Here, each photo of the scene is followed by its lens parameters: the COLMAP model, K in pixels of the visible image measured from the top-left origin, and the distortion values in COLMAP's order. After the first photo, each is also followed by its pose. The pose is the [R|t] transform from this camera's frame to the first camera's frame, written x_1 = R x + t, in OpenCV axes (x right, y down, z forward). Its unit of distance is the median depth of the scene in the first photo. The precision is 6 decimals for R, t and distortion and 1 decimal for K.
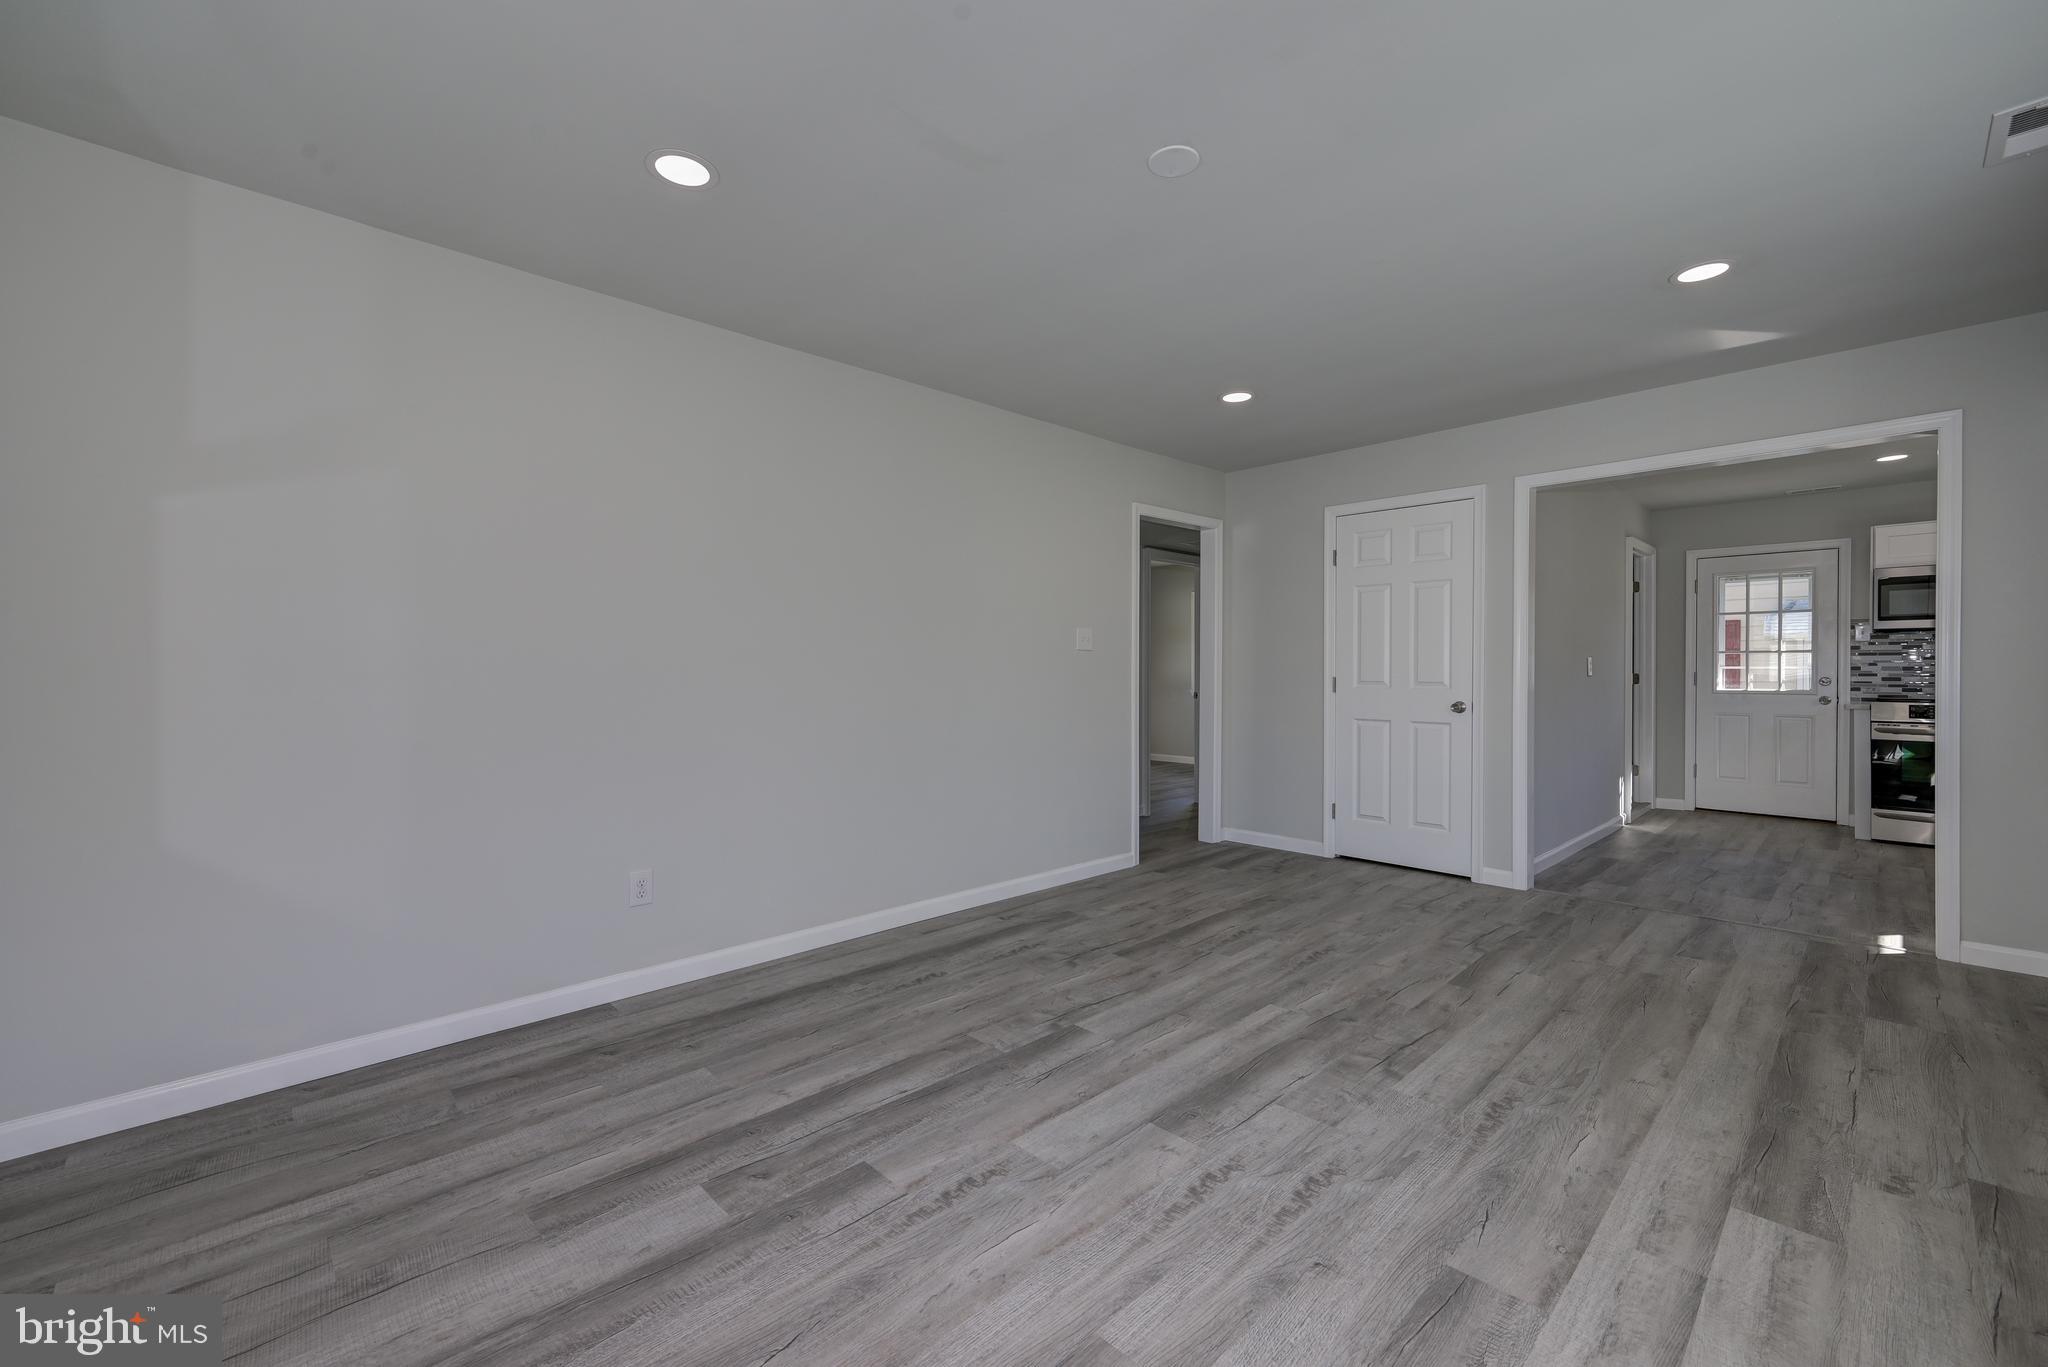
lens RADIAL K [[833.3, 0, 1033.1], [0, 833.3, 672.6], [0, 0, 1]] dist [0.003113, 0.001320]
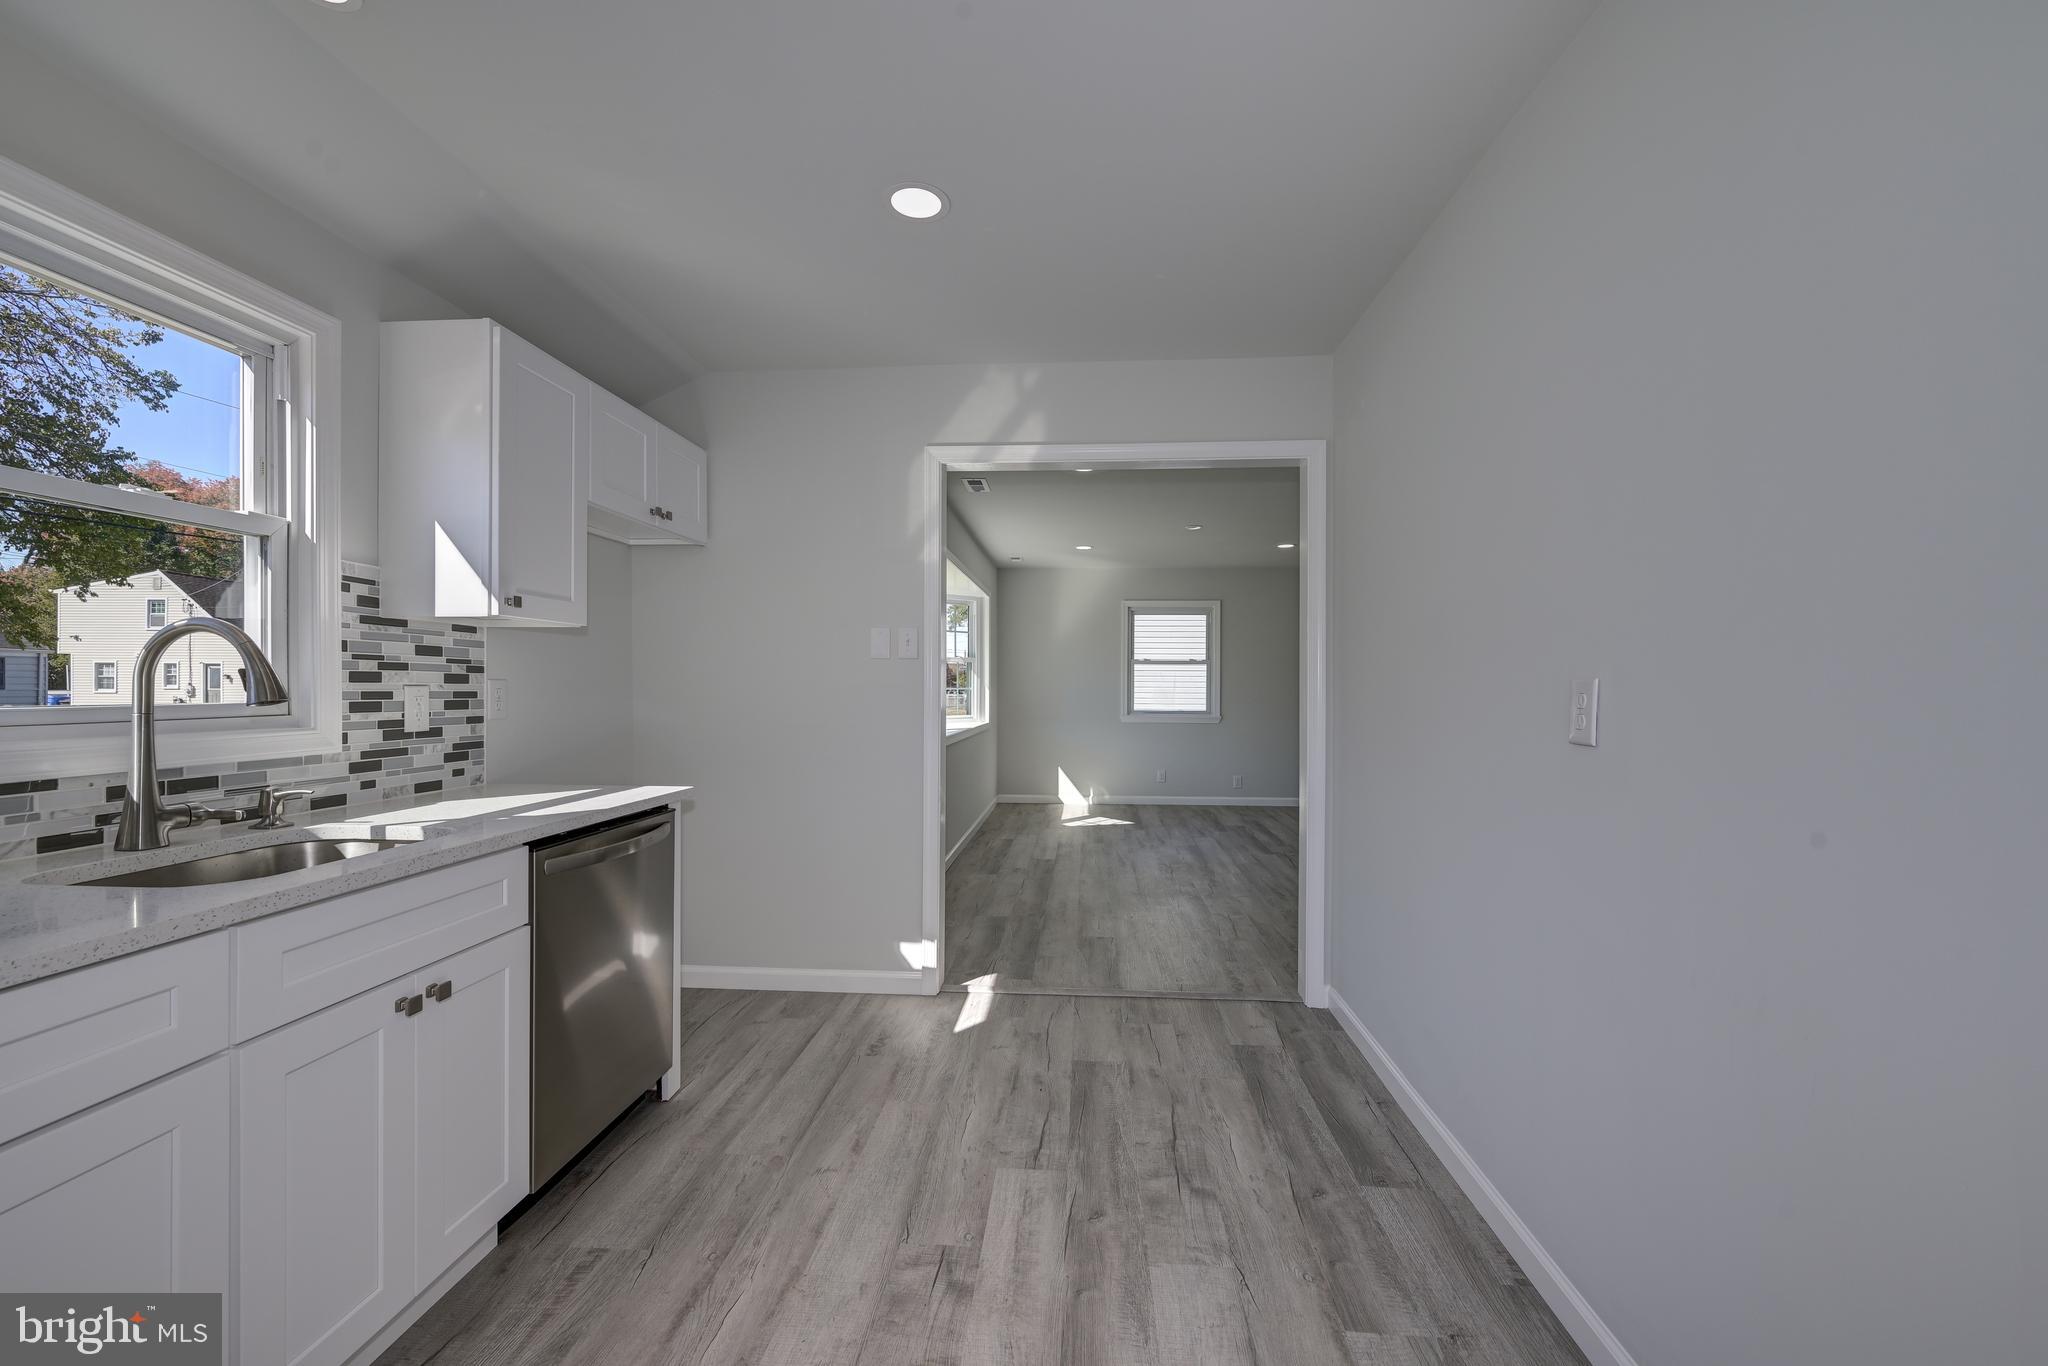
lens RADIAL K [[833.3, 0, 1016.0], [0, 833.3, 682.2], [0, 0, 1]] dist [0.003113, 0.001320]
pose [[-0.759599, -0.007496, -0.650348, 1.748121], [-0.006918, 0.999970, -0.003445, -0.027587], [0.650355, 0.001883, -0.759629, 1.914856]]
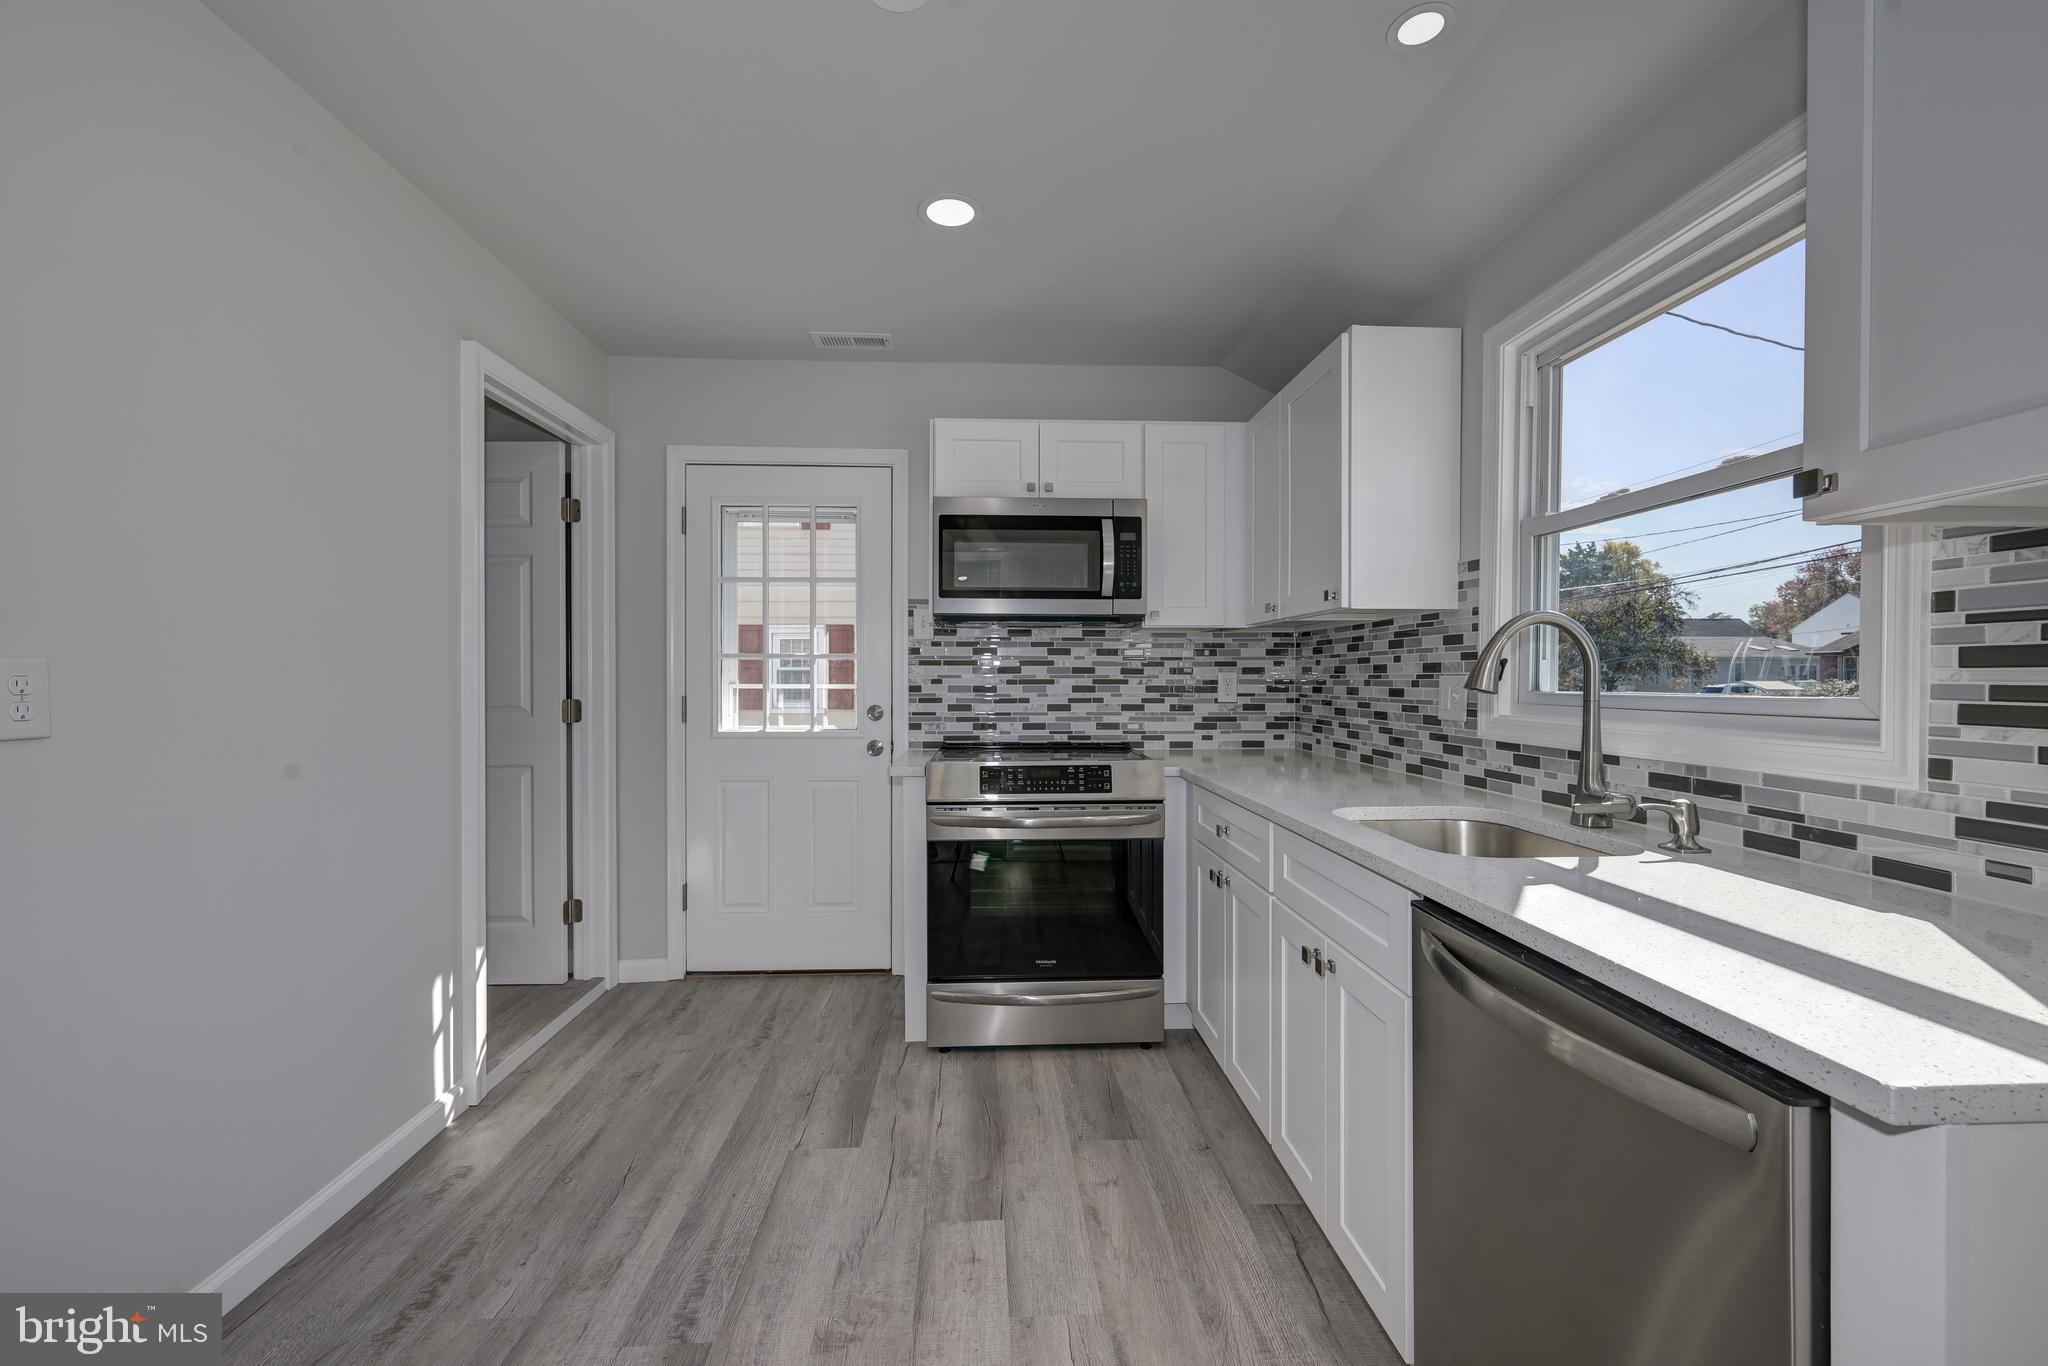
lens RADIAL K [[833.3, 0, 1023.7], [0, 833.3, 687.2], [0, 0, 1]] dist [0.003113, 0.001320]
pose [[0.657386, -0.009068, 0.753500, 1.169371], [0.001918, 0.999944, 0.010360, -0.021992], [-0.753552, -0.005365, 0.657367, 1.110942]]
